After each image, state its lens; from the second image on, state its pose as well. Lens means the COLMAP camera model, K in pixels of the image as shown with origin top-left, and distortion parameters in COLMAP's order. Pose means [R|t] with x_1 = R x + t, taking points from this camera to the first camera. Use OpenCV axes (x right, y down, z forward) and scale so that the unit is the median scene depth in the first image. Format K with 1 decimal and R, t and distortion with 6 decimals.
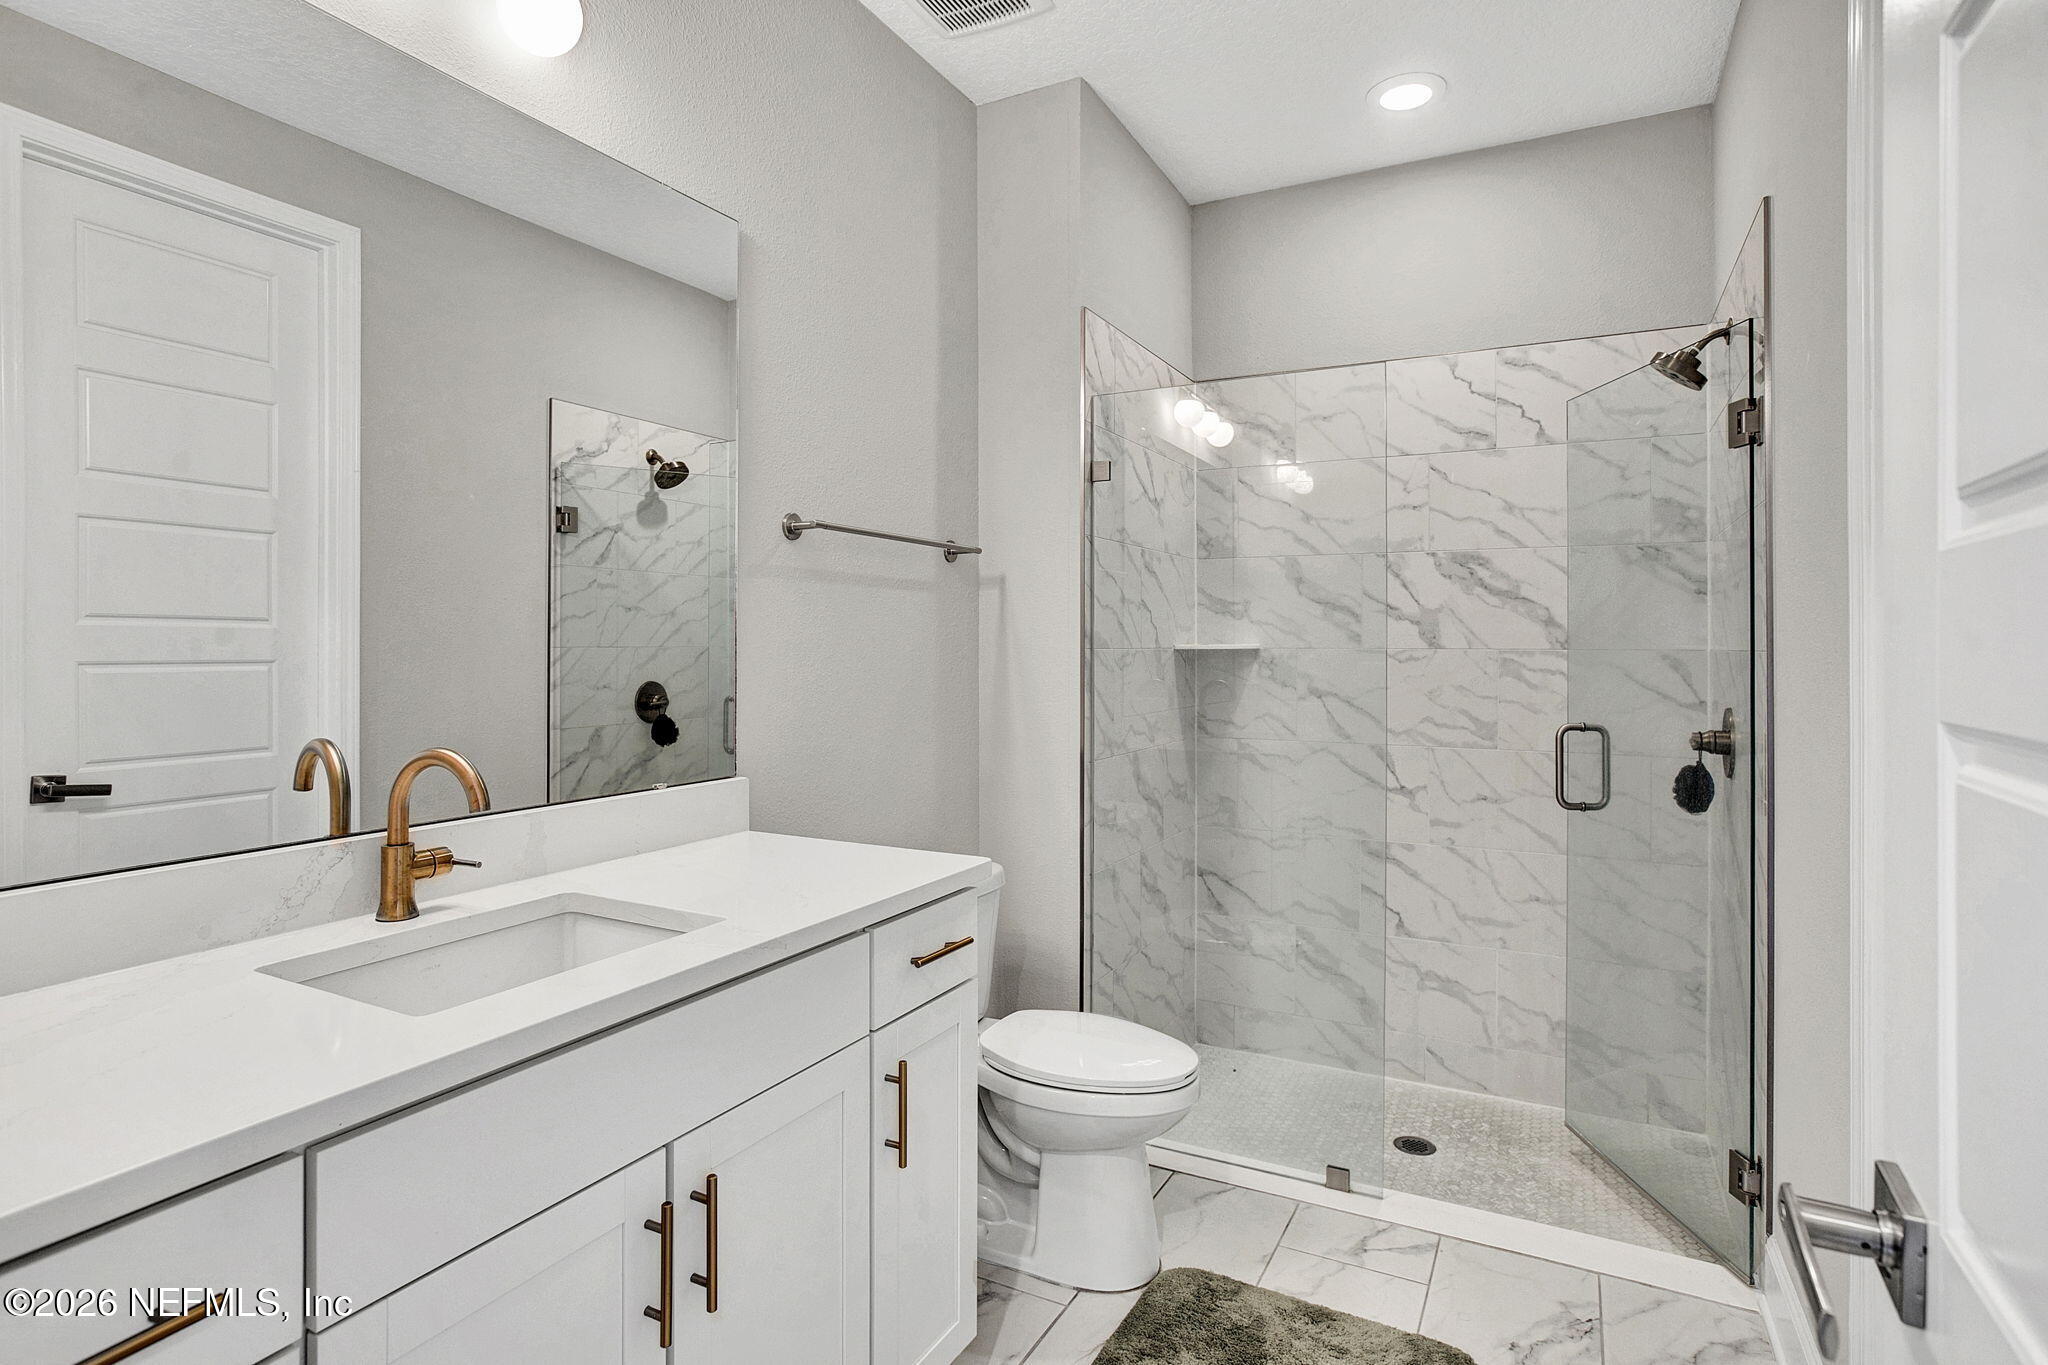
lens RADIAL K [[1019.5, 0, 1033.2], [0, 1019.5, 667.4], [0, 0, 1]] dist [-0.019966, 0.001523]
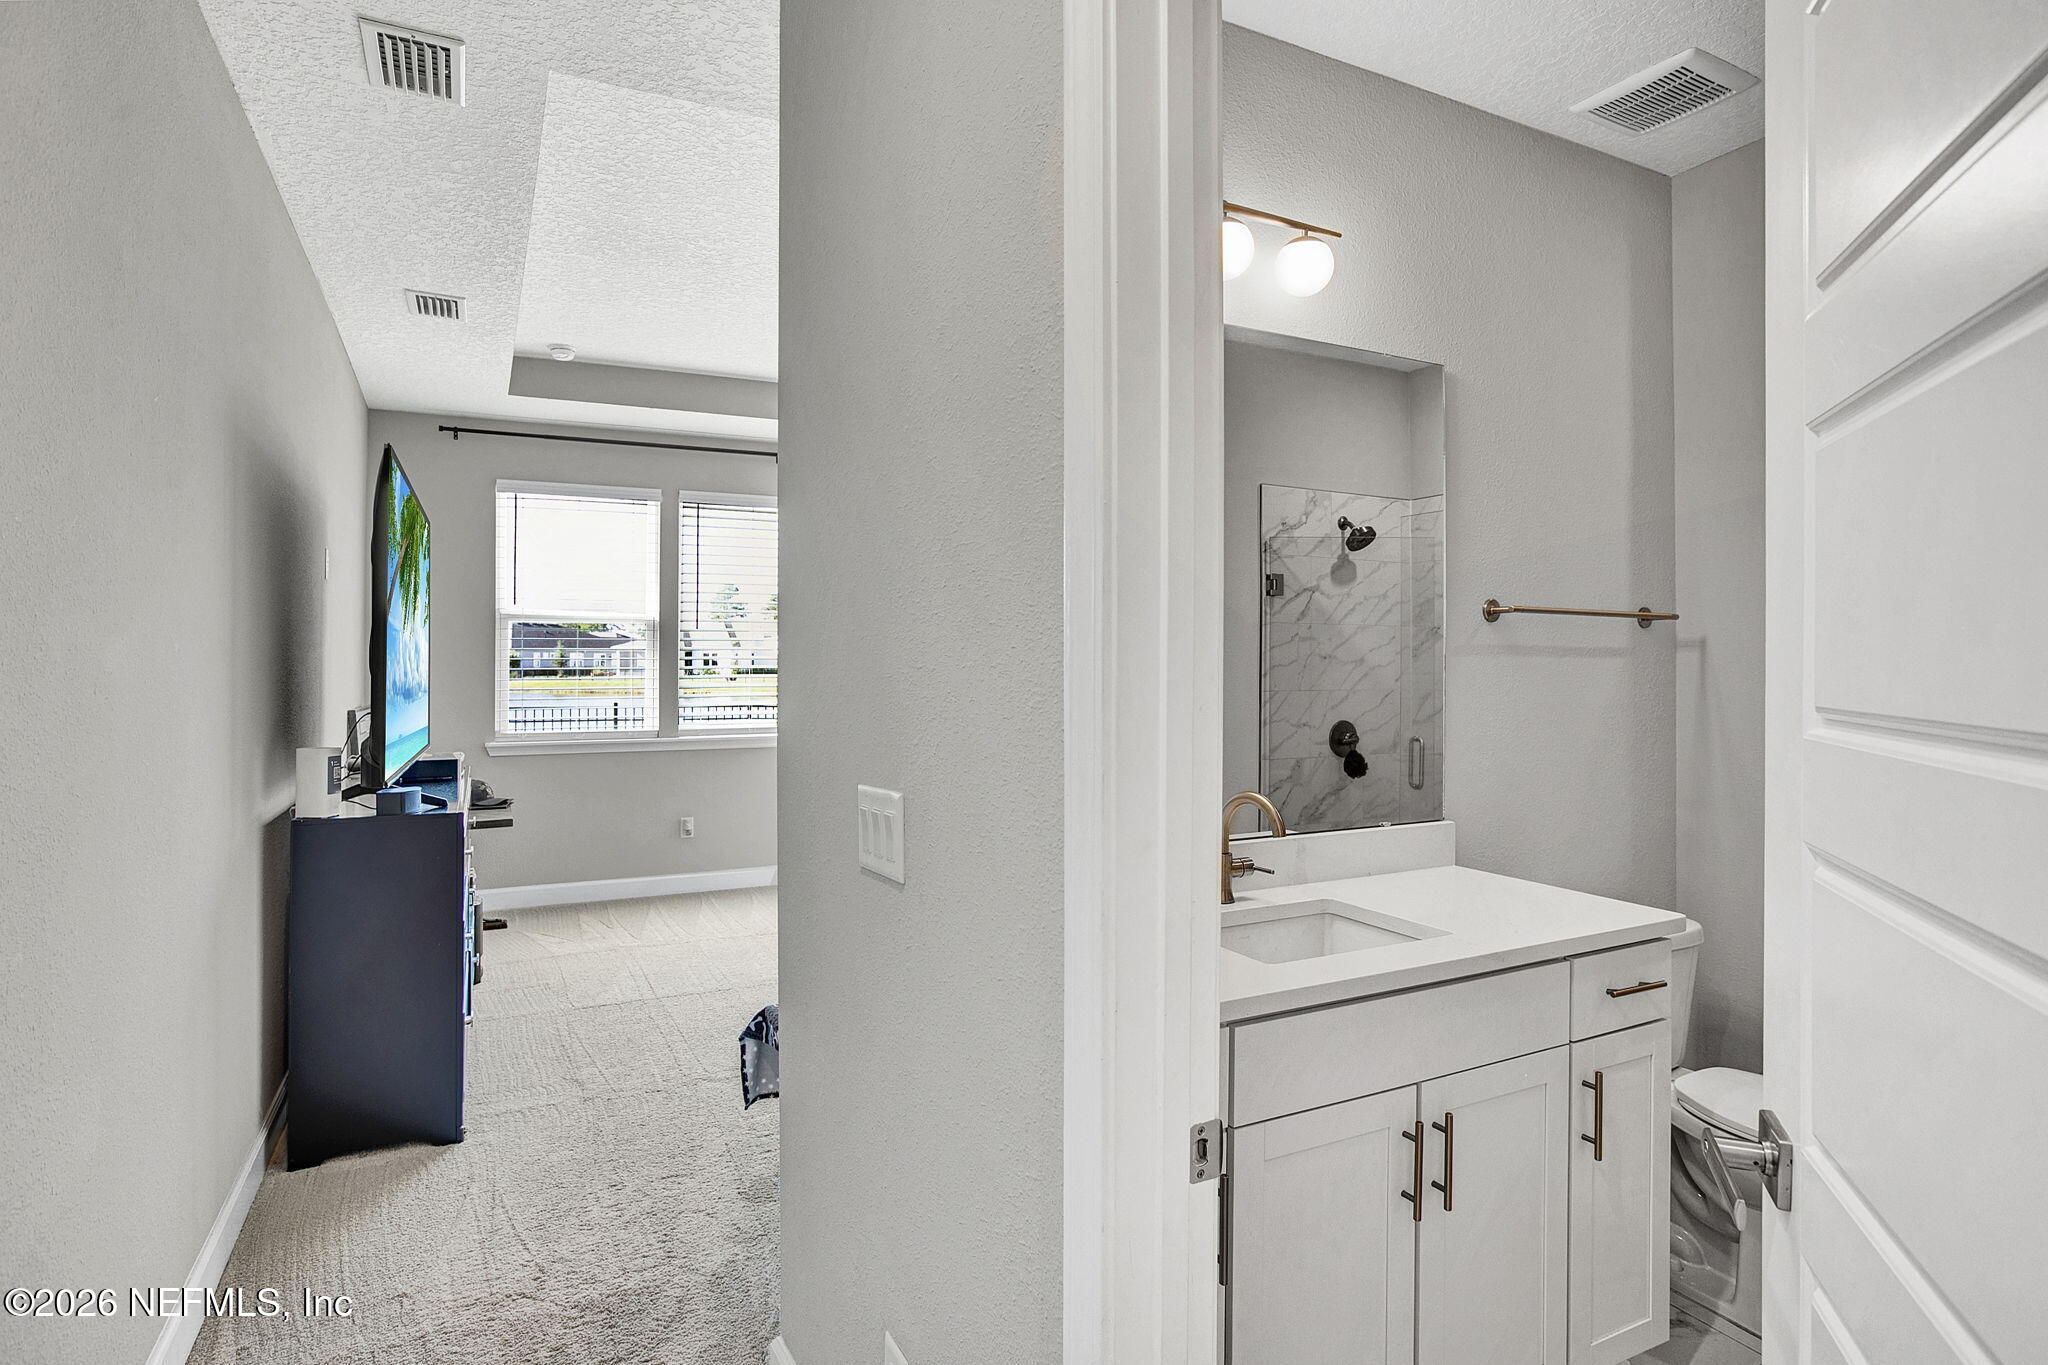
lens RADIAL K [[1019.5, 0, 1033.2], [0, 1019.5, 667.4], [0, 0, 1]] dist [-0.019966, 0.001523]
pose [[0.811899, -0.002538, -0.583793, 0.017126], [-0.008098, 0.999845, -0.015608, -0.042852], [0.583742, 0.017399, 0.811753, -0.228302]]
